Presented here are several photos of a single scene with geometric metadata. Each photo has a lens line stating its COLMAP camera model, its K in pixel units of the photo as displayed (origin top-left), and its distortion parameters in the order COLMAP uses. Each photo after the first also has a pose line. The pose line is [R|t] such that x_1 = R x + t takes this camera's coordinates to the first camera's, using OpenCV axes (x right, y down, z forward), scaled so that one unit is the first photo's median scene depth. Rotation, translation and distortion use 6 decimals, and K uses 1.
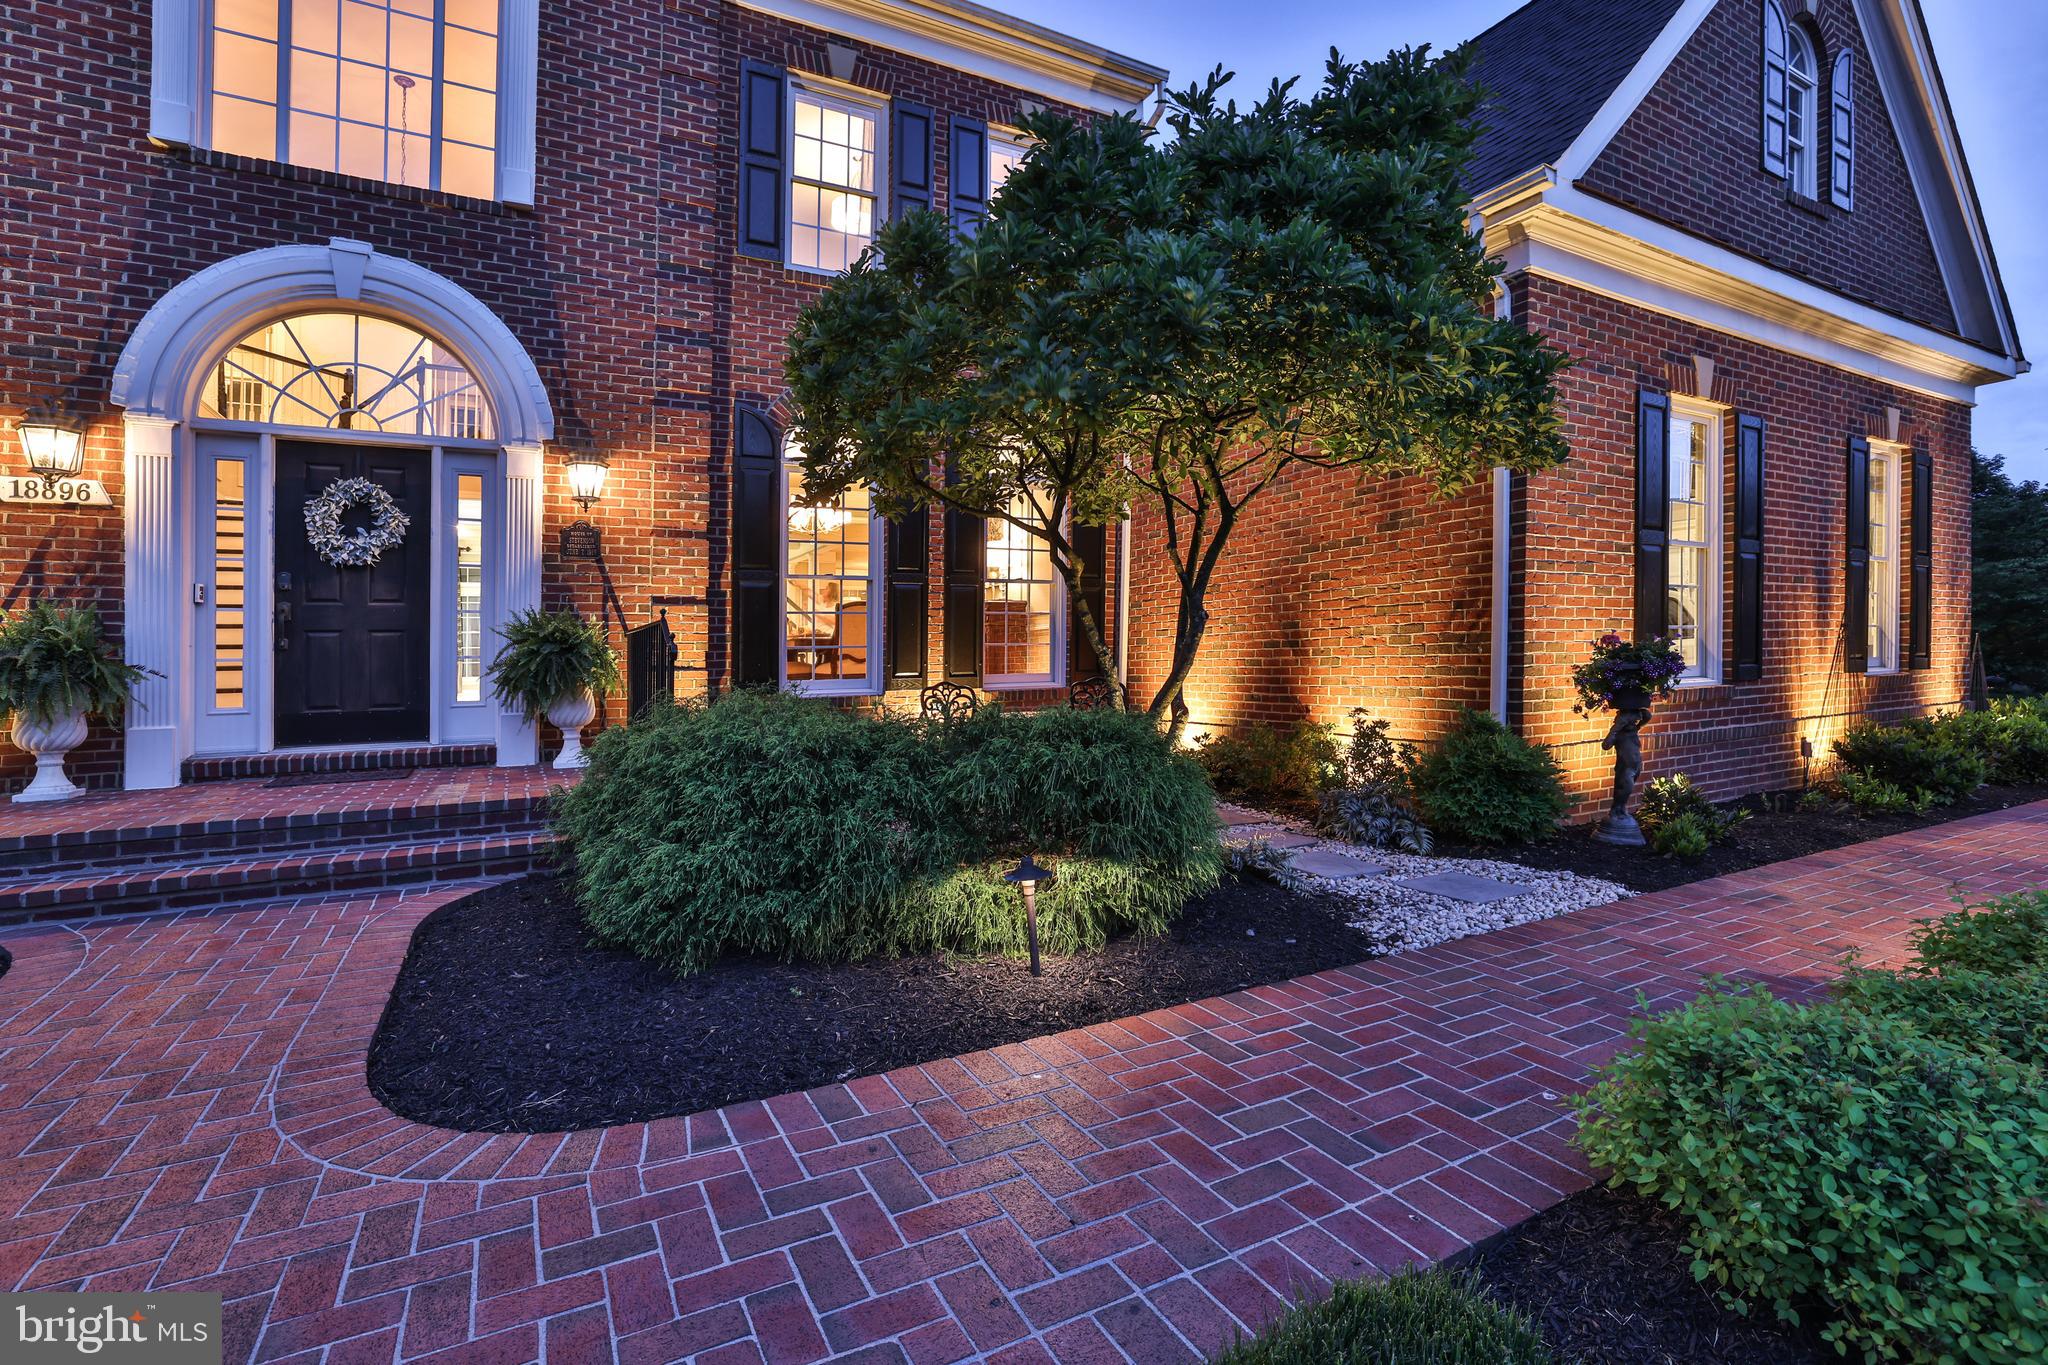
lens RADIAL K [[935.6, 0, 1025.3], [0, 935.6, 666.7], [0, 0, 1]] dist [-0.008187, 0.001047]
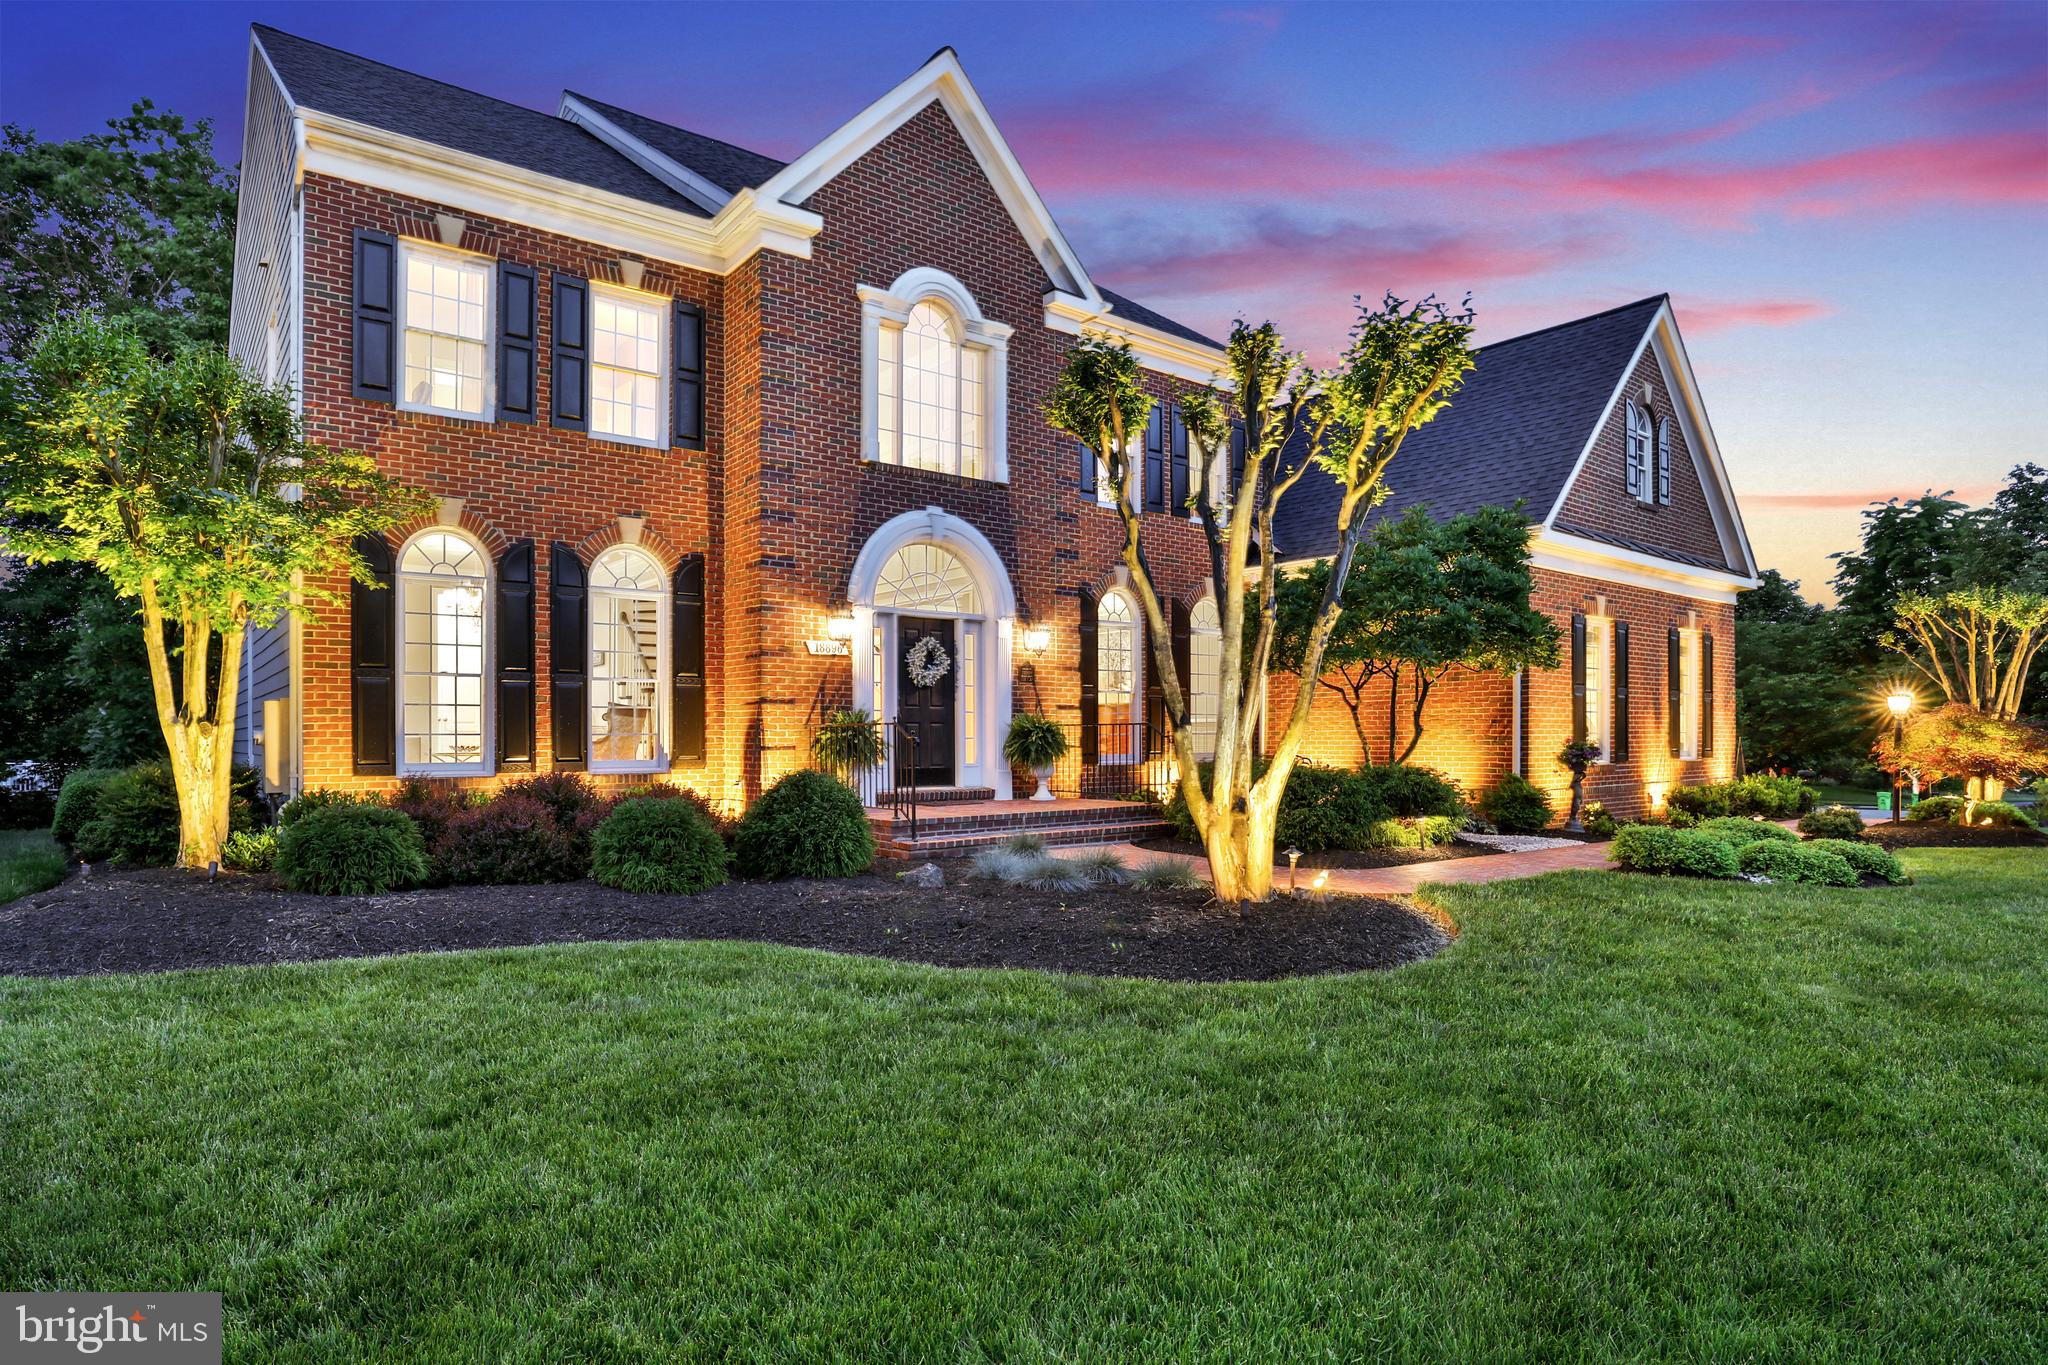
lens RADIAL K [[1080.6, 0, 1021.8], [0, 1080.6, 695.2], [0, 0, 1]] dist [-0.003900, 0.000479]
pose [[0.985518, 0.023294, 0.167963, -0.855782], [-0.015145, 0.998653, -0.049636, 0.008267], [-0.168893, 0.046374, 0.984543, -1.028536]]
